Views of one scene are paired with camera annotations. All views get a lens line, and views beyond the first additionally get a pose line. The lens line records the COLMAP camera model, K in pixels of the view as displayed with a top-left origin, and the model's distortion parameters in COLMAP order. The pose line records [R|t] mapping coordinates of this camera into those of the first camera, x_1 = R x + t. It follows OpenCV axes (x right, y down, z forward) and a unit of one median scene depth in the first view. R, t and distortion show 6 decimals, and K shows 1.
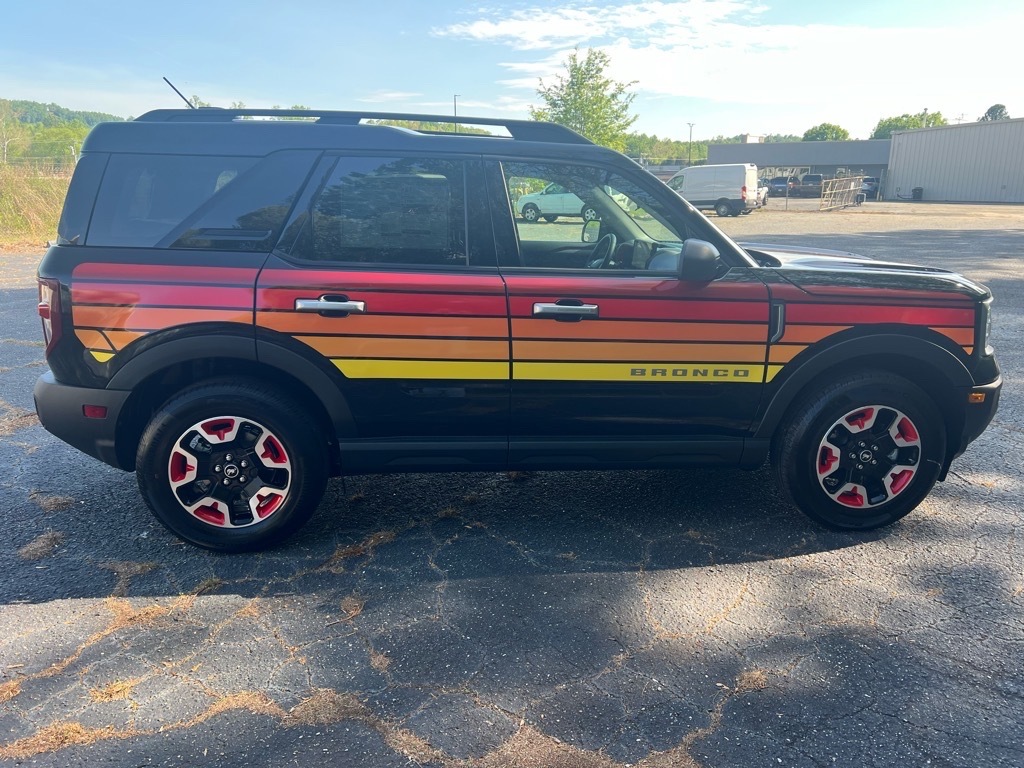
lens RADIAL K [[785.5, 0, 509.1], [0, 785.5, 387.9], [0, 0, 1]] dist [0.049361, -0.059892]
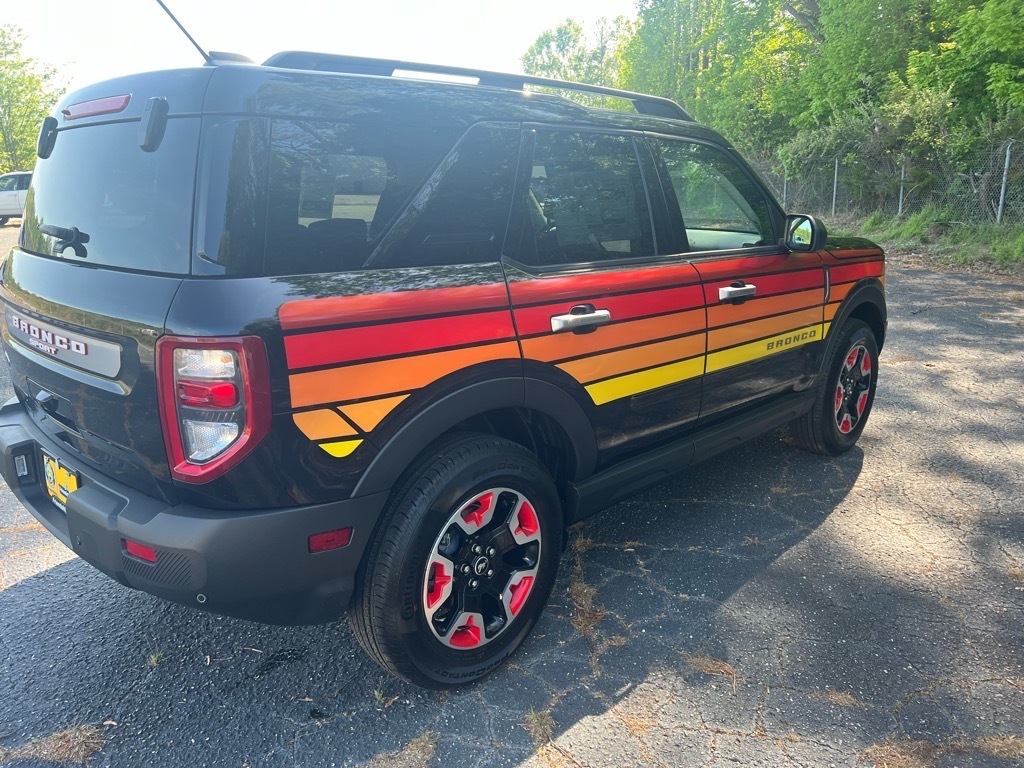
lens RADIAL K [[785.5, 0, 509.1], [0, 785.5, 387.9], [0, 0, 1]] dist [0.049361, -0.059892]
pose [[0.760442, -0.183265, 0.623010, -0.769256], [0.179717, 0.981275, 0.069291, -0.102132], [-0.624043, 0.059274, 0.779139, 0.426271]]
